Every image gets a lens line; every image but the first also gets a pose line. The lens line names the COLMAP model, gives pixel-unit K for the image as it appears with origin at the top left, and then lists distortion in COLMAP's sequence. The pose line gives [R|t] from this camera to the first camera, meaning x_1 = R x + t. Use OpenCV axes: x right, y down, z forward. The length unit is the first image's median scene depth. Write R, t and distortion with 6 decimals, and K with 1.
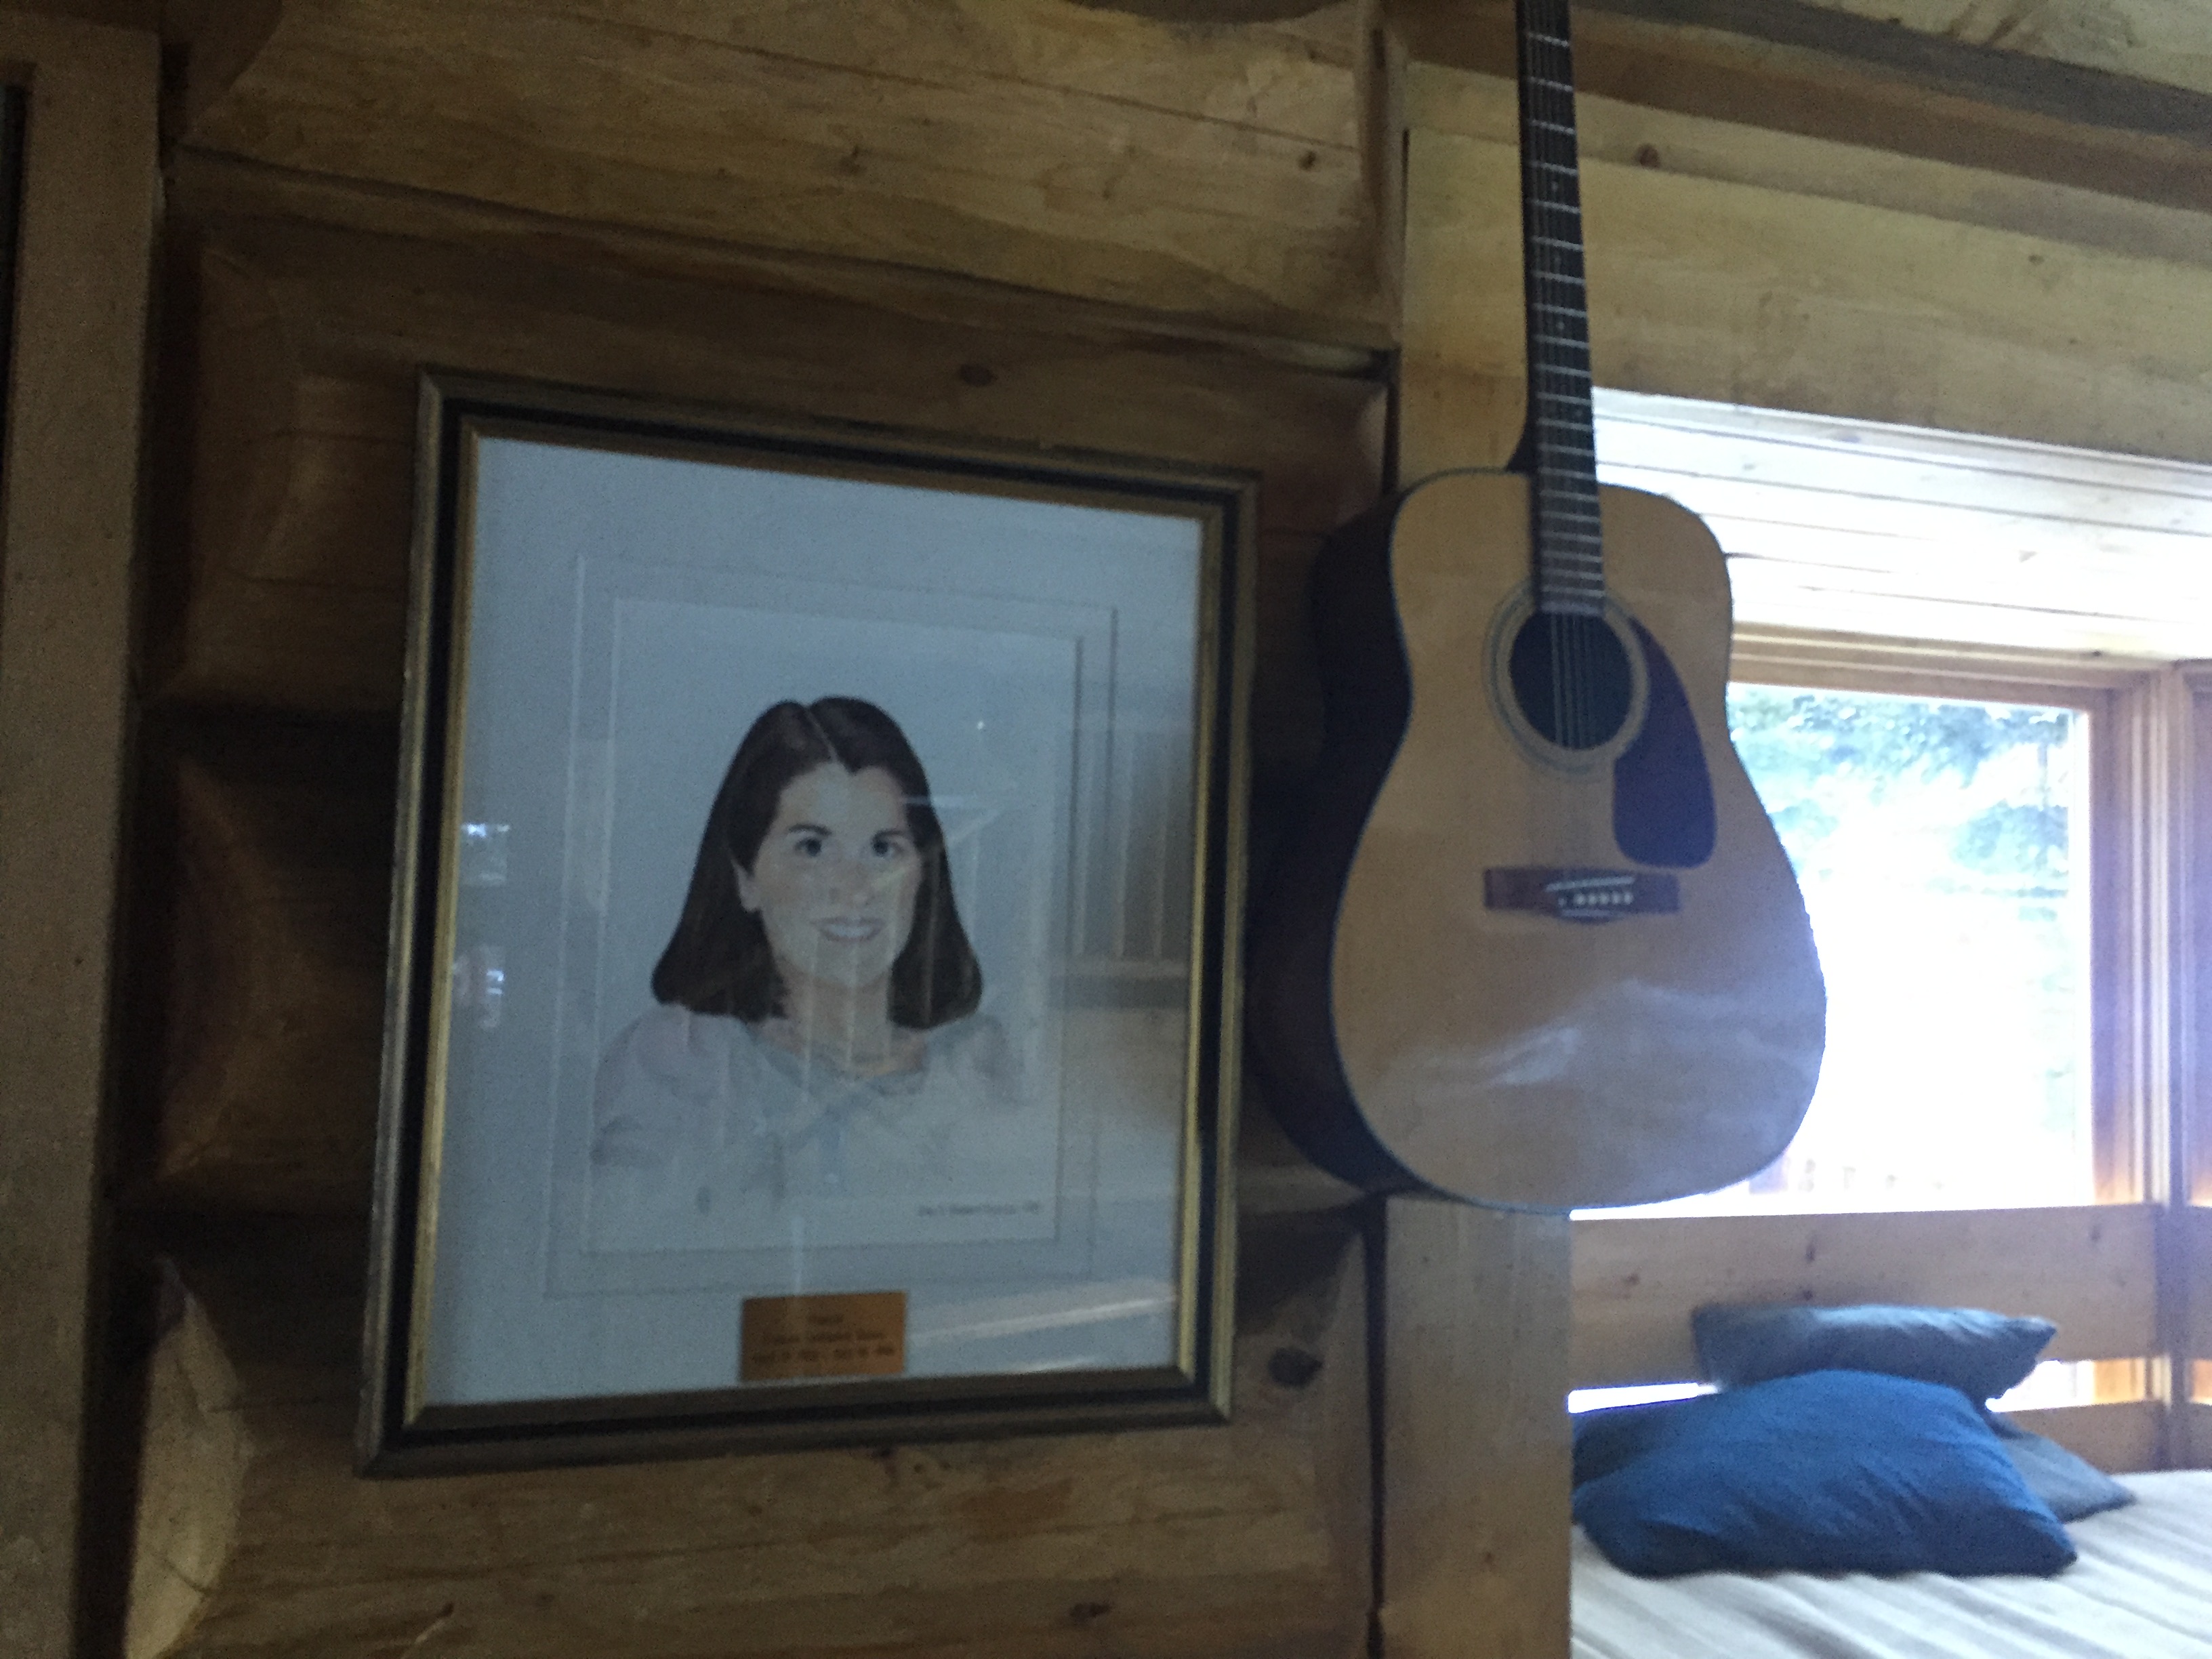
lens RADIAL K [[1884.7, 0, 1109.5], [0, 1884.7, 824.4], [0, 0, 1]] dist [0.014684, -0.001018]
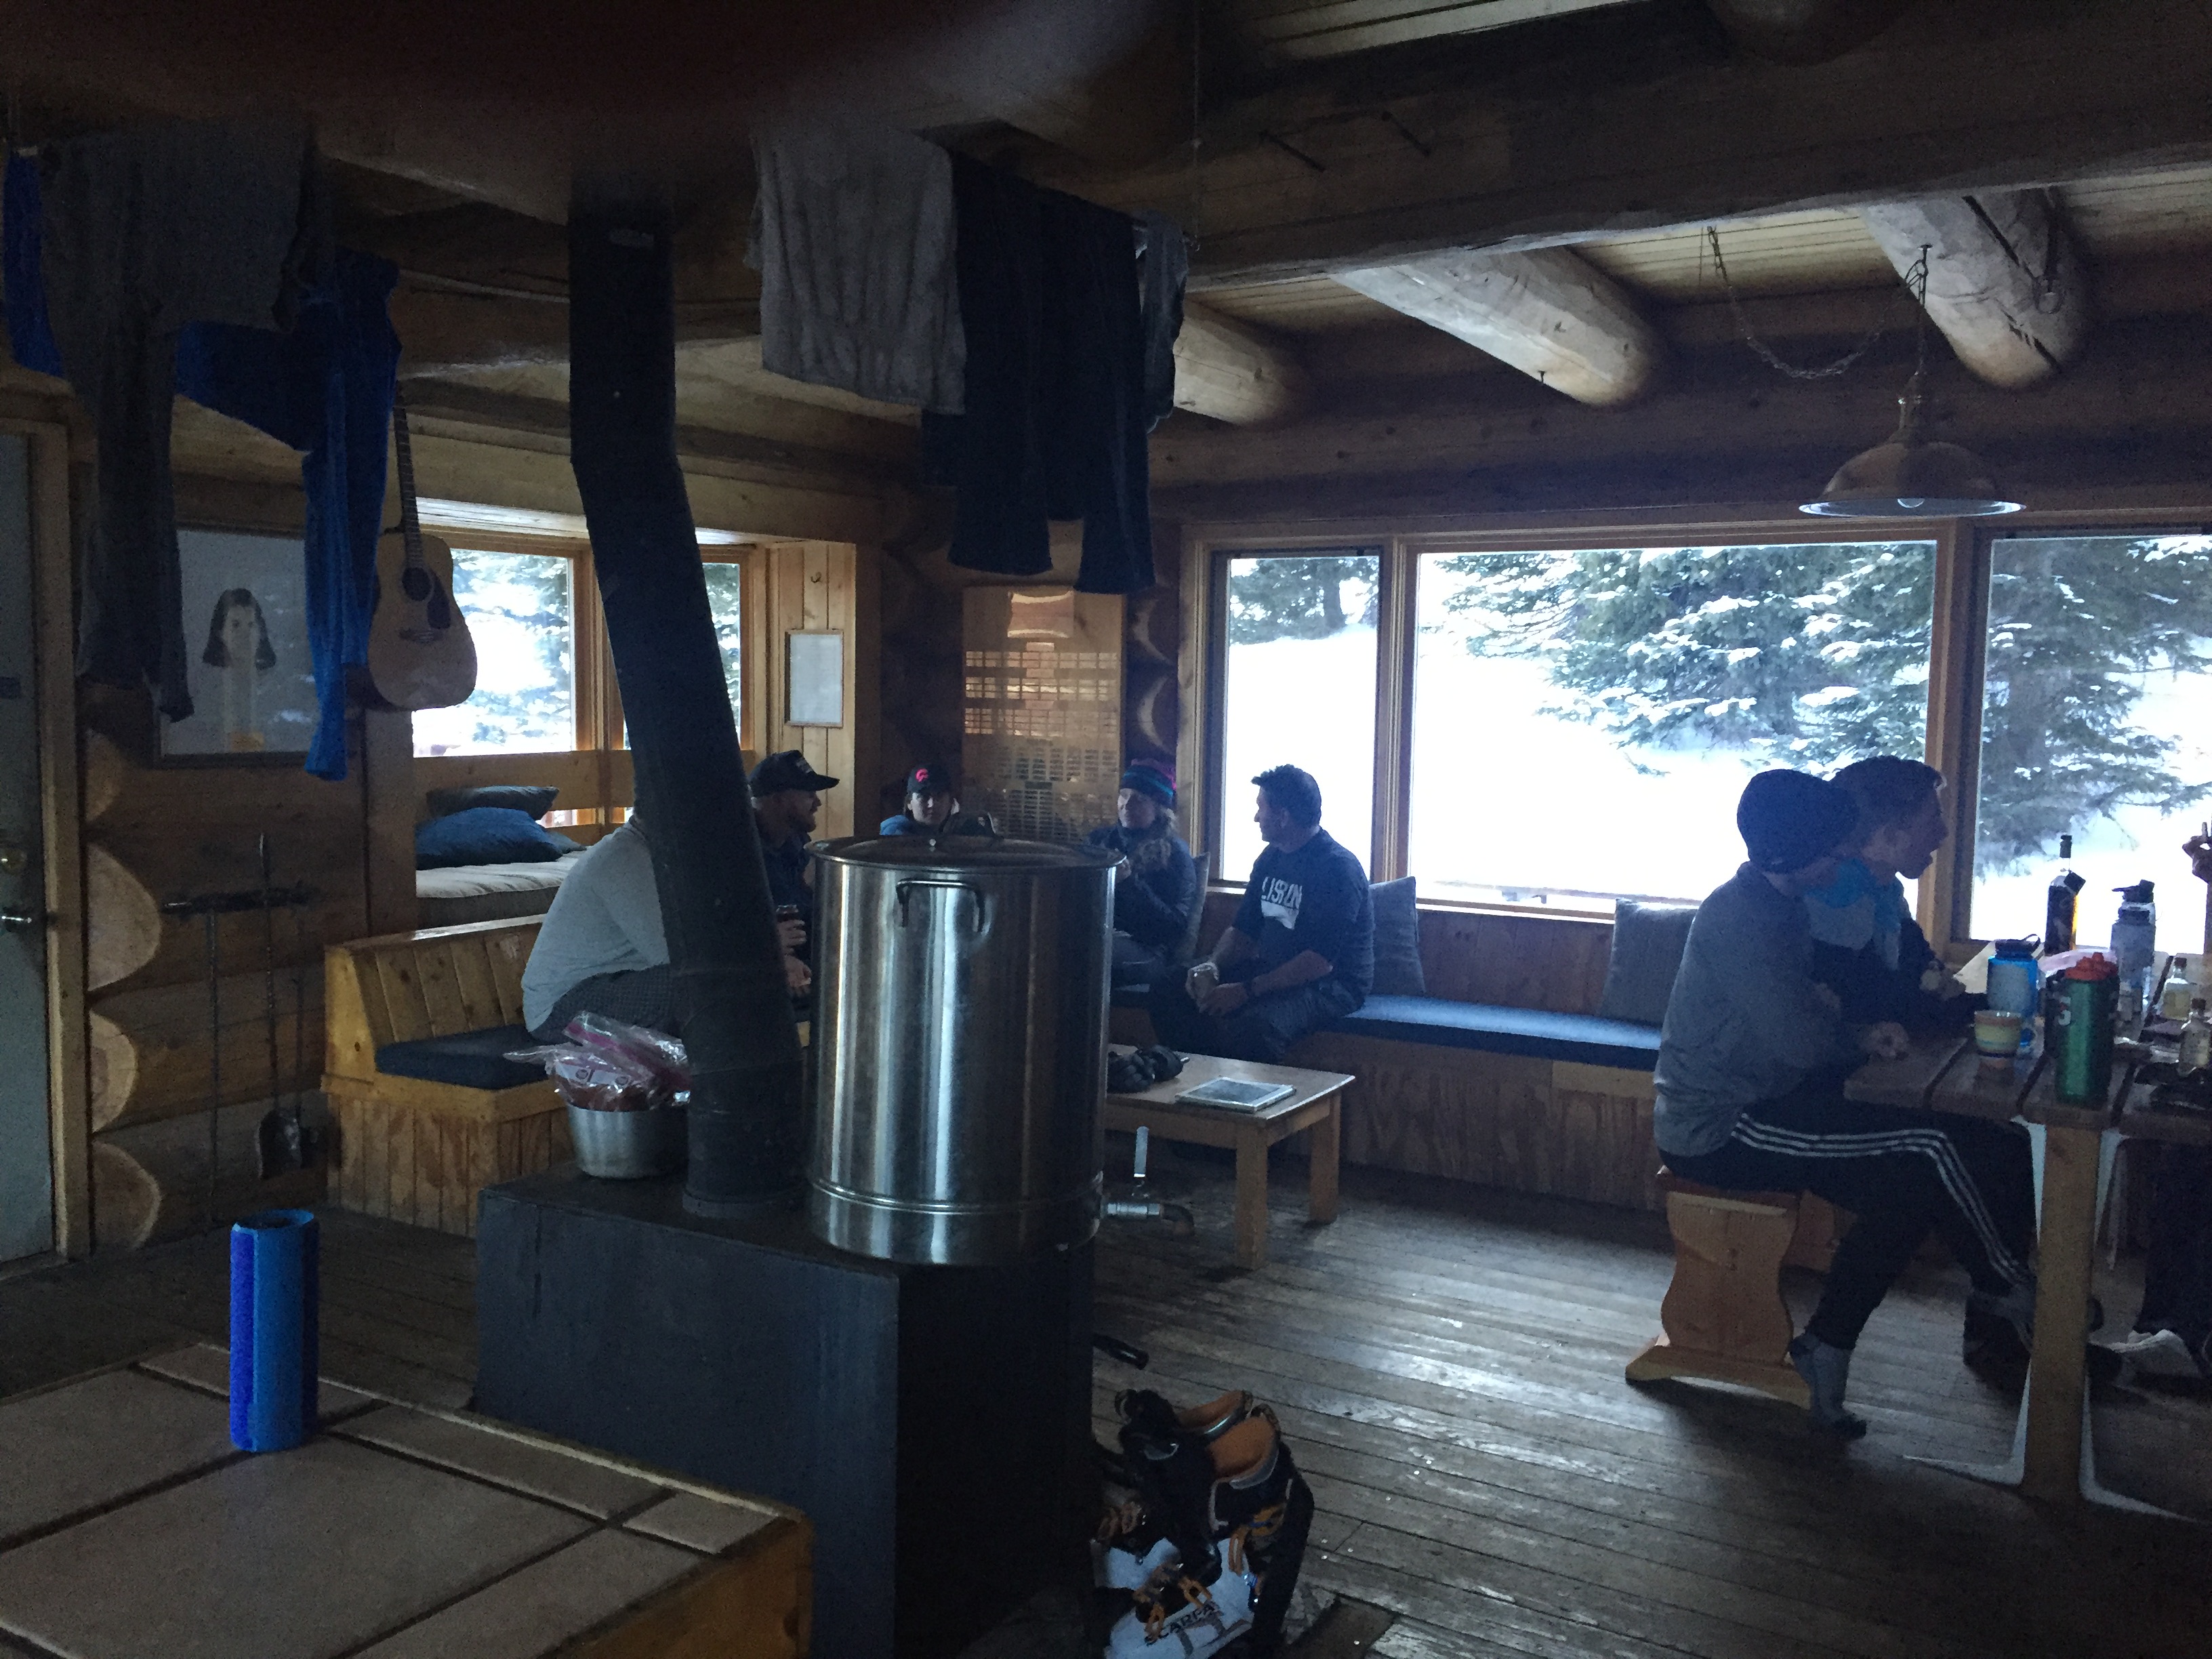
lens RADIAL K [[1884.7, 0, 1107.4], [0, 1884.7, 829.6], [0, 0, 1]] dist [0.014684, -0.001018]
pose [[0.770190, -0.061536, 0.634839, -1.095309], [-0.032667, 0.990223, 0.135616, -0.136222], [-0.636978, -0.125188, 0.760649, -2.768675]]
